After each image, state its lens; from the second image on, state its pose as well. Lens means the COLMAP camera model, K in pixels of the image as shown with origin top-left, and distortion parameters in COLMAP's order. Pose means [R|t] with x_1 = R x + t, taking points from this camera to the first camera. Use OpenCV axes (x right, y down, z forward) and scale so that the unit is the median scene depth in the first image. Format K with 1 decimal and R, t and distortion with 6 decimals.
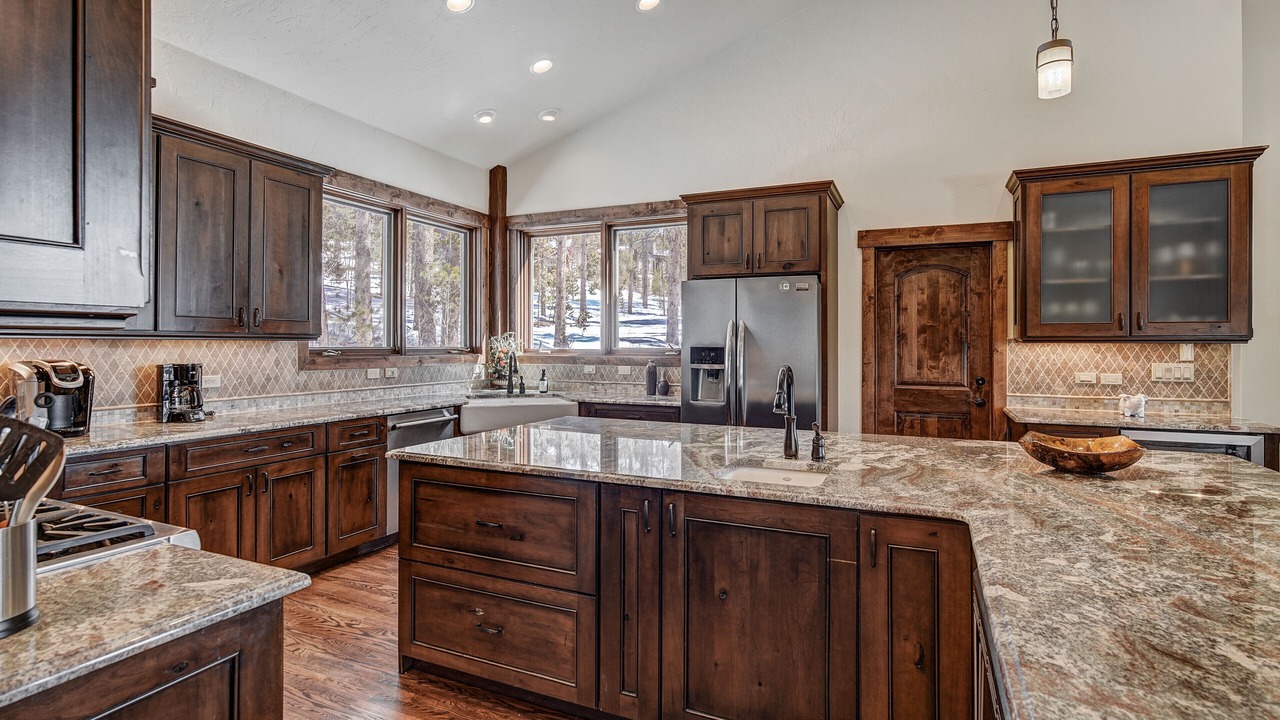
lens RADIAL K [[610.5, 0, 640.0], [0, 610.5, 360.0], [0, 0, 1]] dist [-0.003586, -0.000596]
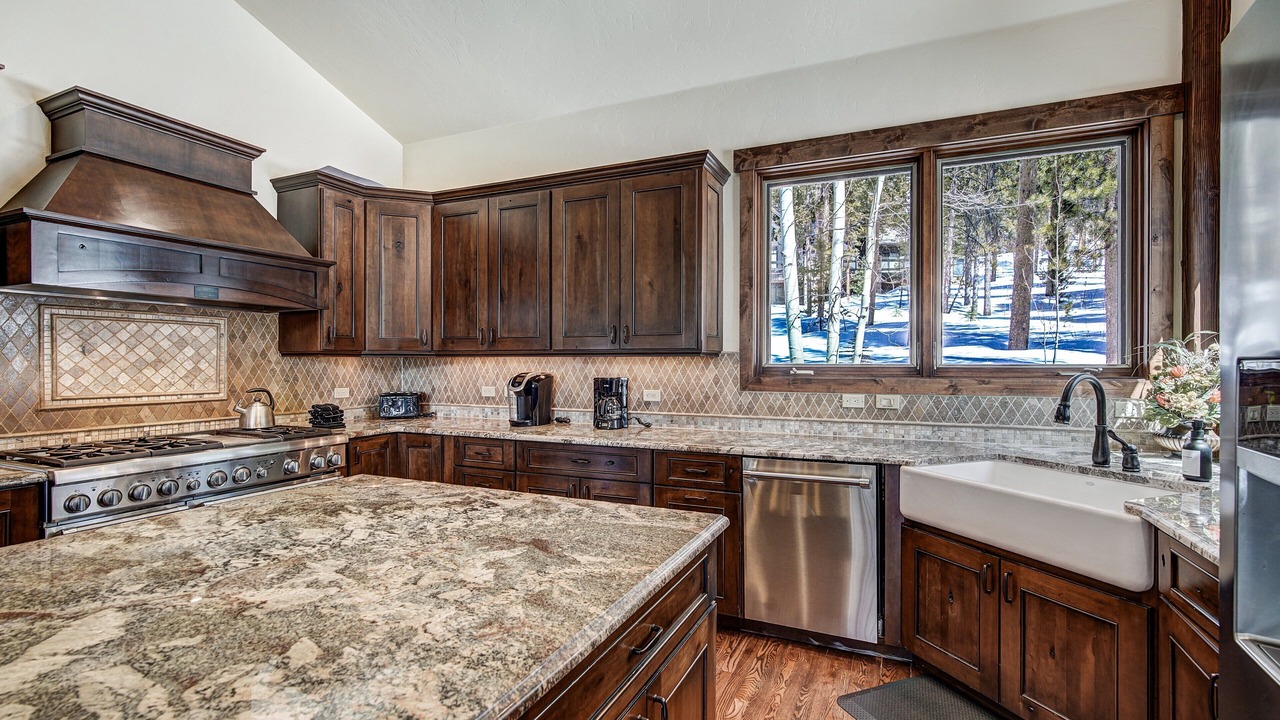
lens RADIAL K [[568.8, 0, 640.0], [0, 568.8, 360.0], [0, 0, 1]] dist [-0.015489, -0.000491]
pose [[0.013504, -0.013537, -0.999817, 0.261586], [-0.025892, 0.999568, -0.013883, -0.011191], [0.999574, 0.026074, 0.013148, 0.854974]]
